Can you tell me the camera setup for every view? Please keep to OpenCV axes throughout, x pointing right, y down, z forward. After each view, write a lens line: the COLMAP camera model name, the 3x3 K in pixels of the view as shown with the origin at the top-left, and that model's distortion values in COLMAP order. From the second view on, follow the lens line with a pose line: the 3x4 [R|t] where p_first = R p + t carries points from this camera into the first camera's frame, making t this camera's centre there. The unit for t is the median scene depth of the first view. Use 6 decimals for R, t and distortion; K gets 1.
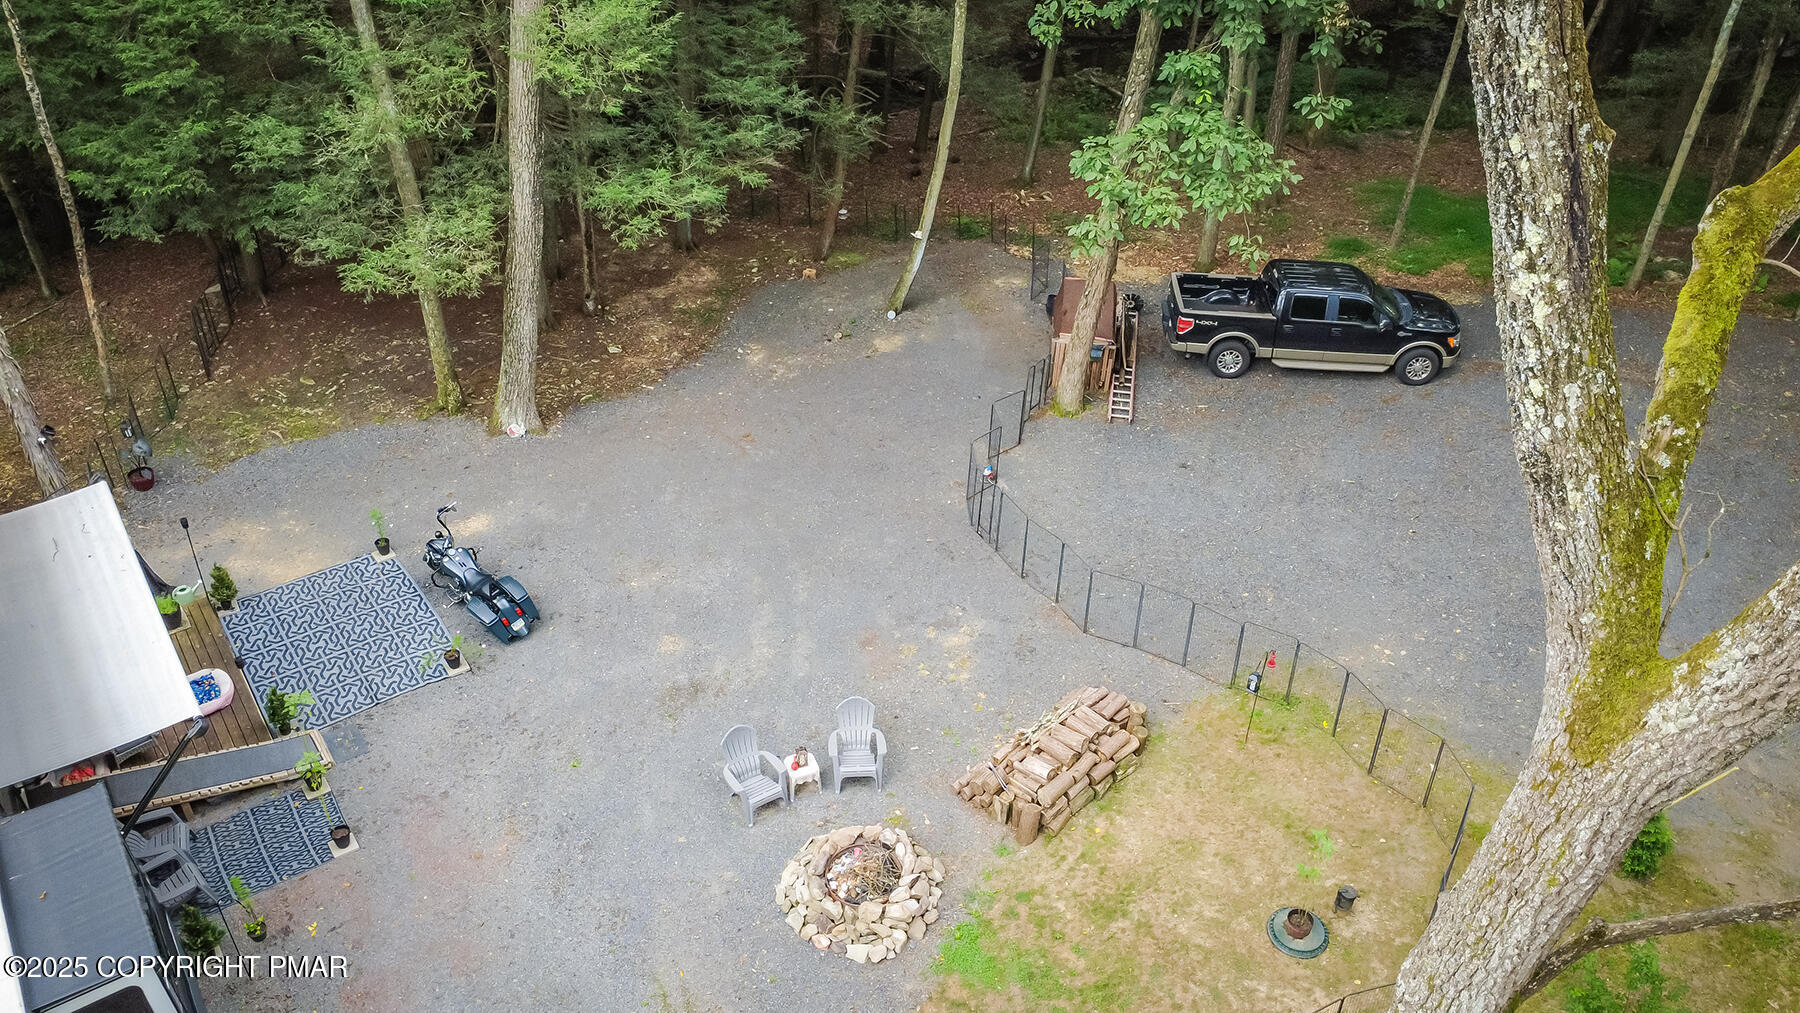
lens RADIAL K [[1318.8, 0, 896.0], [0, 1318.8, 504.4], [0, 0, 1]] dist [-0.004327, -0.000419]
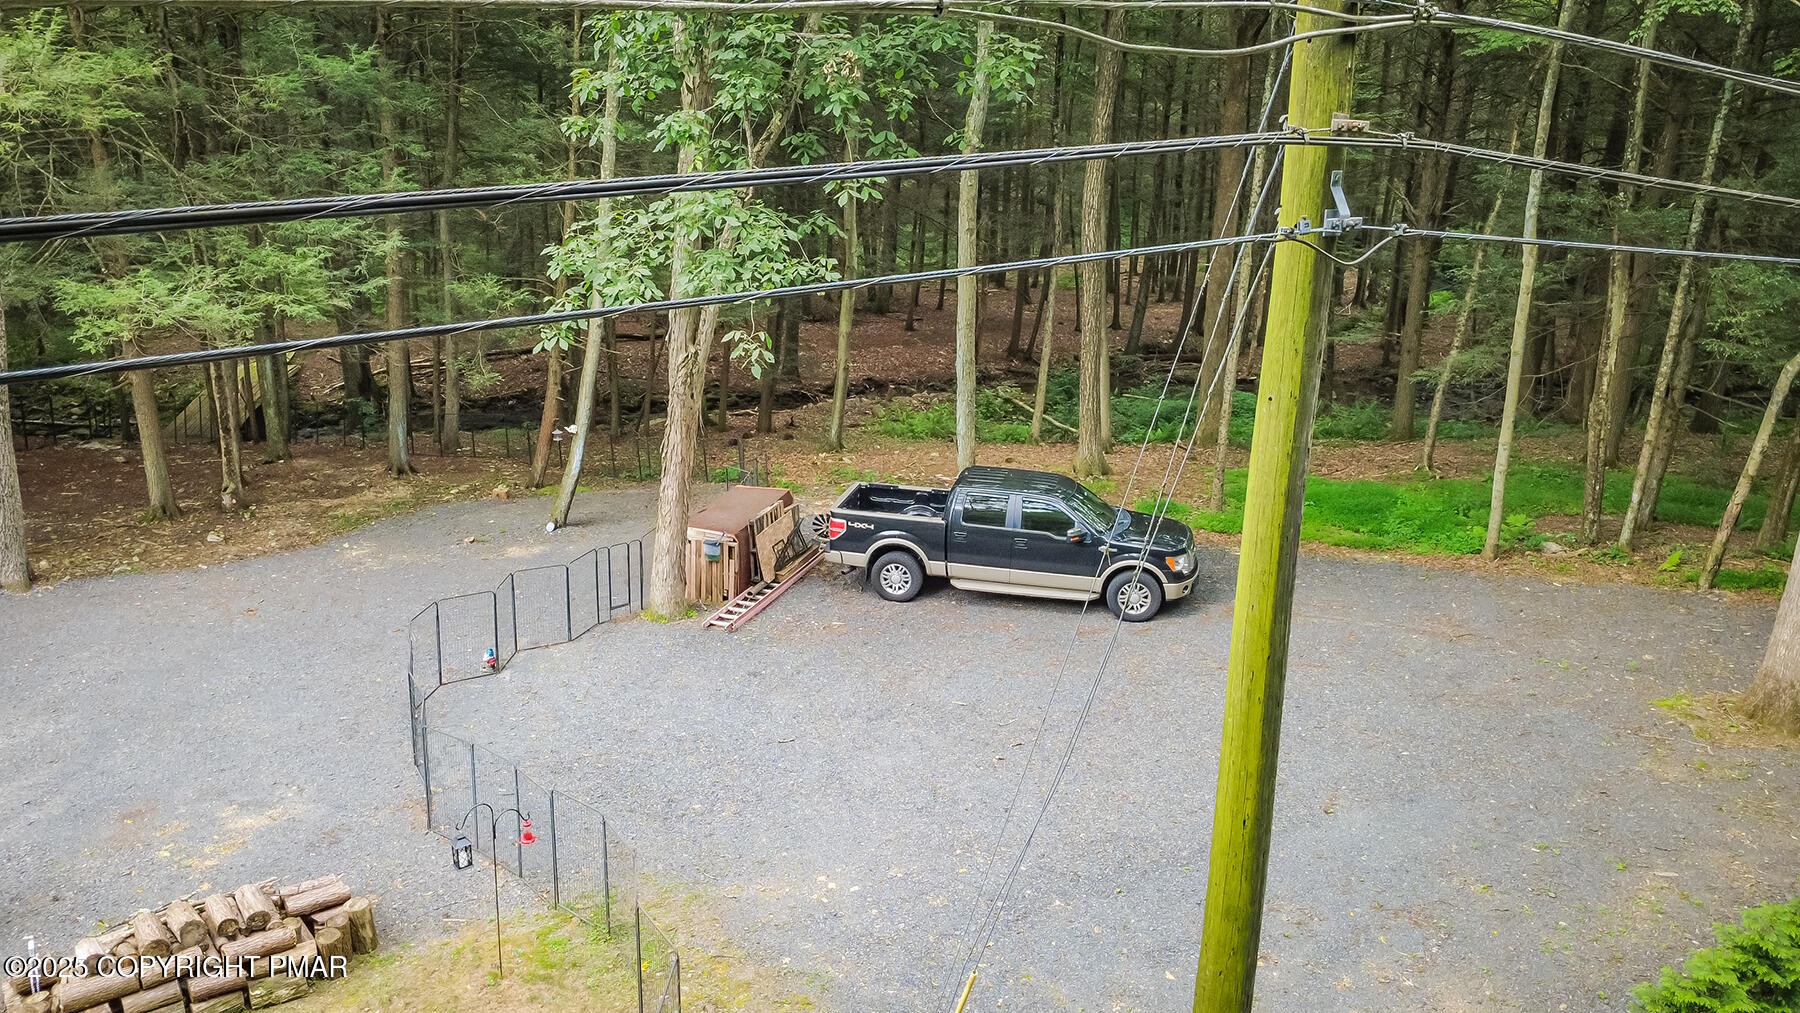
lens RADIAL K [[1318.8, 0, 896.0], [0, 1318.8, 504.4], [0, 0, 1]] dist [-0.004327, -0.000419]
pose [[0.988985, 0.044599, -0.141140, 0.367998], [-0.088854, 0.941494, -0.325106, 0.108219], [0.118383, 0.334065, 0.935086, 0.248605]]
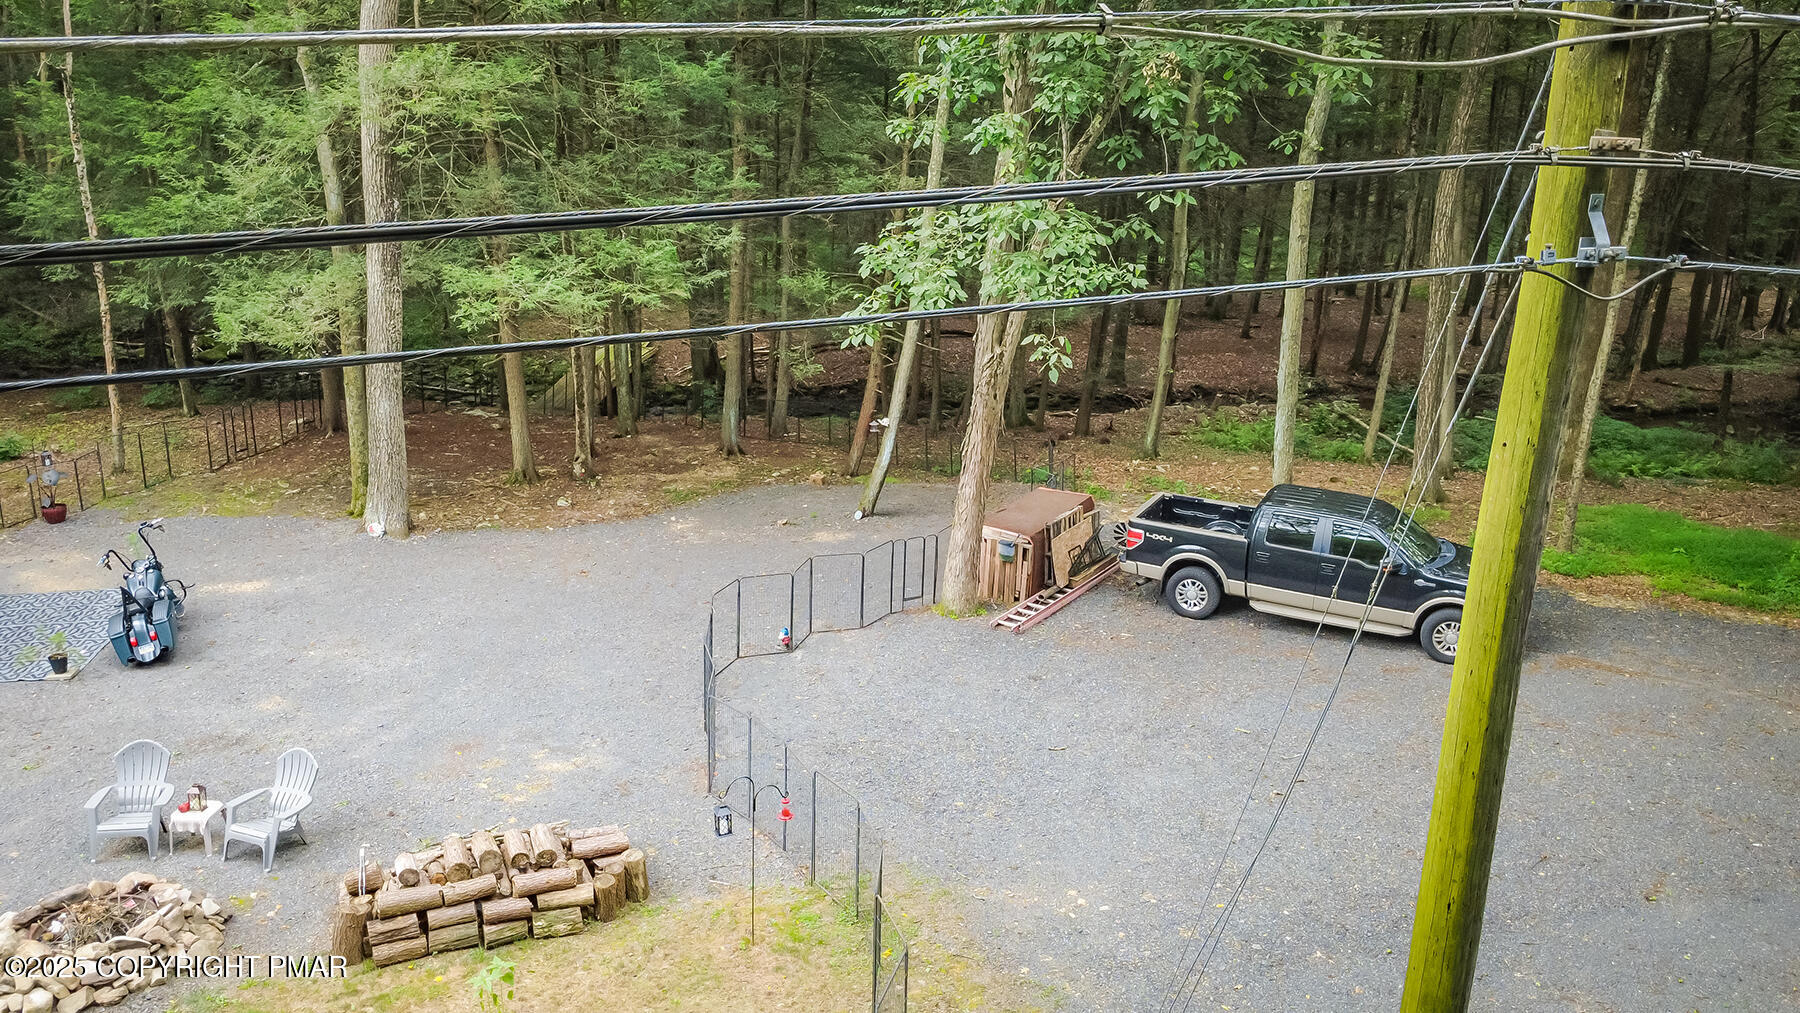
lens RADIAL K [[1318.8, 0, 896.0], [0, 1318.8, 504.4], [0, 0, 1]] dist [-0.004327, -0.000419]
pose [[0.917964, 0.113381, -0.380115, 0.386278], [-0.232432, 0.930277, -0.283831, 0.101951], [0.321431, 0.348897, 0.880314, 0.253615]]
